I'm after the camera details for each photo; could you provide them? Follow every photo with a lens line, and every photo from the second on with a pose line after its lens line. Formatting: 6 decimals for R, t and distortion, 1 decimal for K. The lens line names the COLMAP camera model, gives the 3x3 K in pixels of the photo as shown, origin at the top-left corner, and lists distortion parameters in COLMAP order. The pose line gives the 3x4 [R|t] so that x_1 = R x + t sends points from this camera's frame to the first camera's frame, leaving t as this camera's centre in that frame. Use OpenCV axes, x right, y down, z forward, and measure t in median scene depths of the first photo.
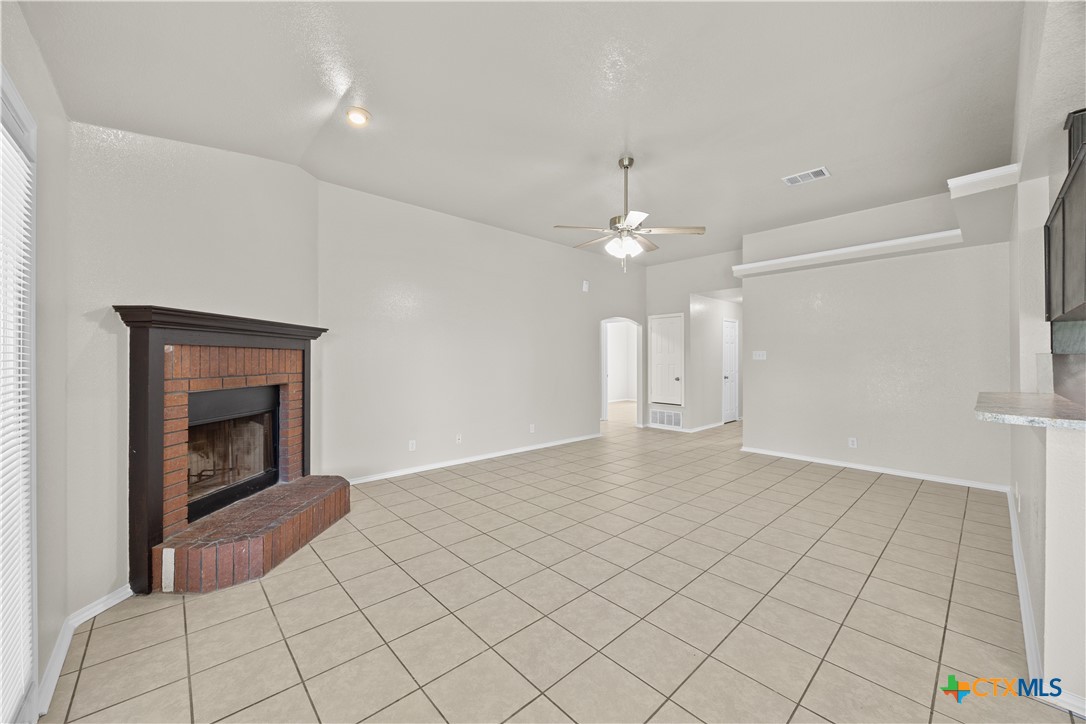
lens RADIAL K [[410.4, 0, 536.9], [0, 410.4, 360.2], [0, 0, 1]] dist [-0.003931, -0.000620]
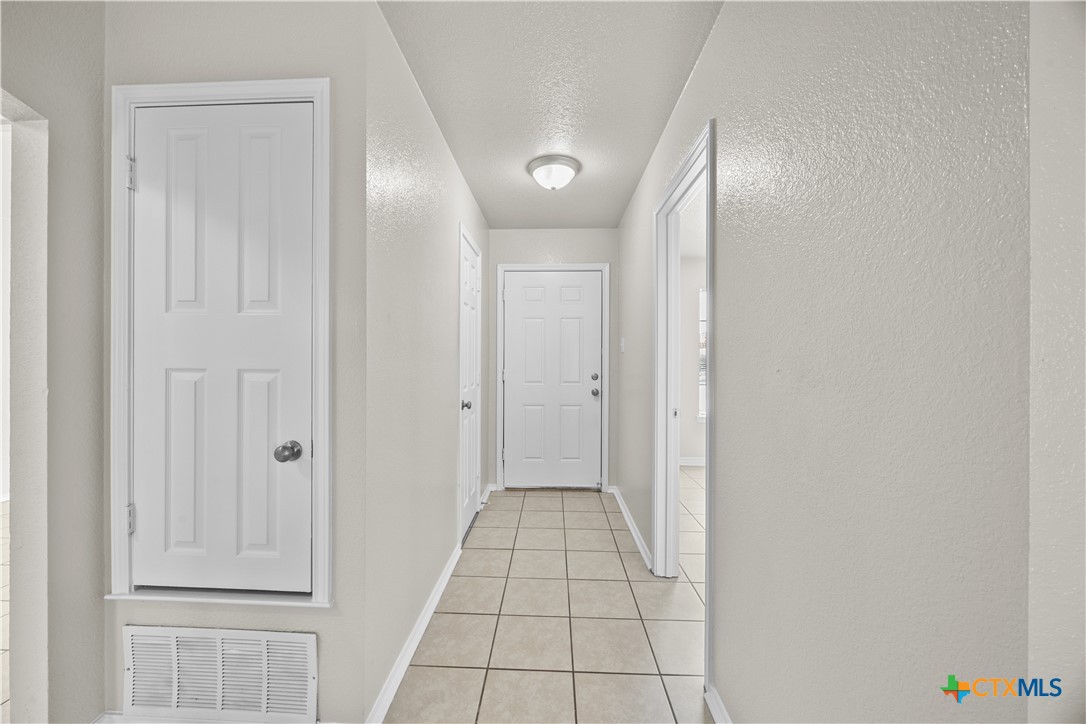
lens RADIAL K [[410.4, 0, 537.0], [0, 410.4, 356.6], [0, 0, 1]] dist [-0.003931, -0.000620]
pose [[0.696237, 0.007916, 0.717768, 0.295033], [-0.000052, 0.999940, -0.010977, 0.007417], [-0.717812, 0.007605, 0.696196, 0.813355]]
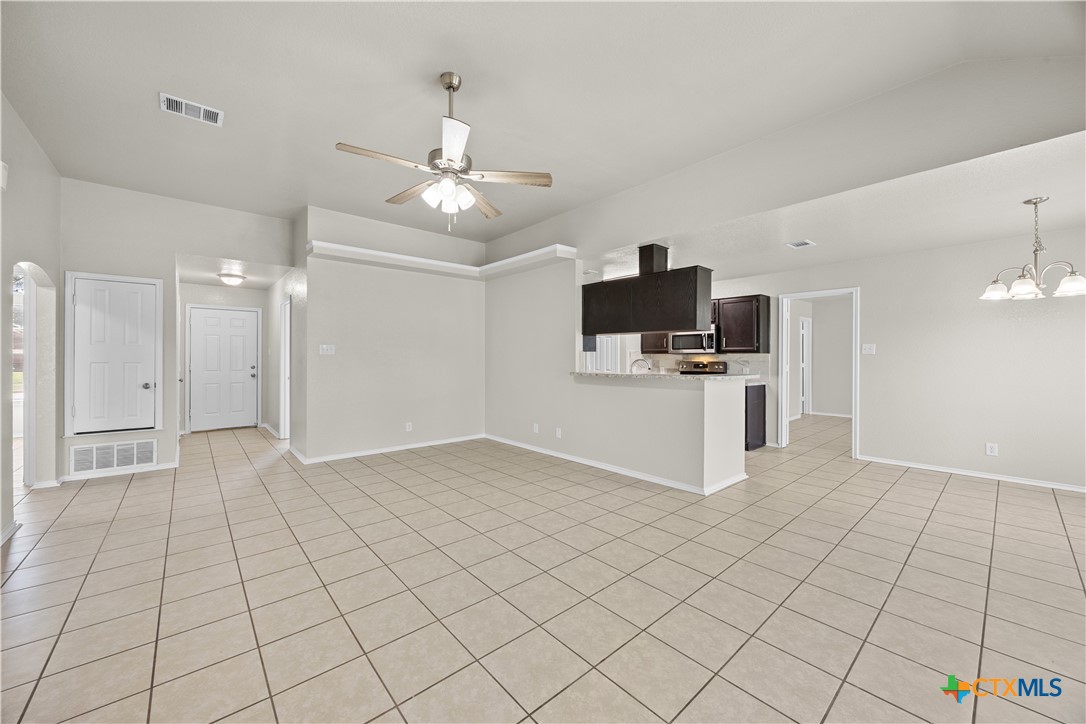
lens RADIAL K [[410.4, 0, 534.5], [0, 410.4, 358.5], [0, 0, 1]] dist [-0.003931, -0.000620]
pose [[0.029388, -0.002246, 0.999566, -0.251642], [0.001922, 0.999996, 0.002190, 0.005016], [-0.999566, 0.001857, 0.029392, 0.412445]]
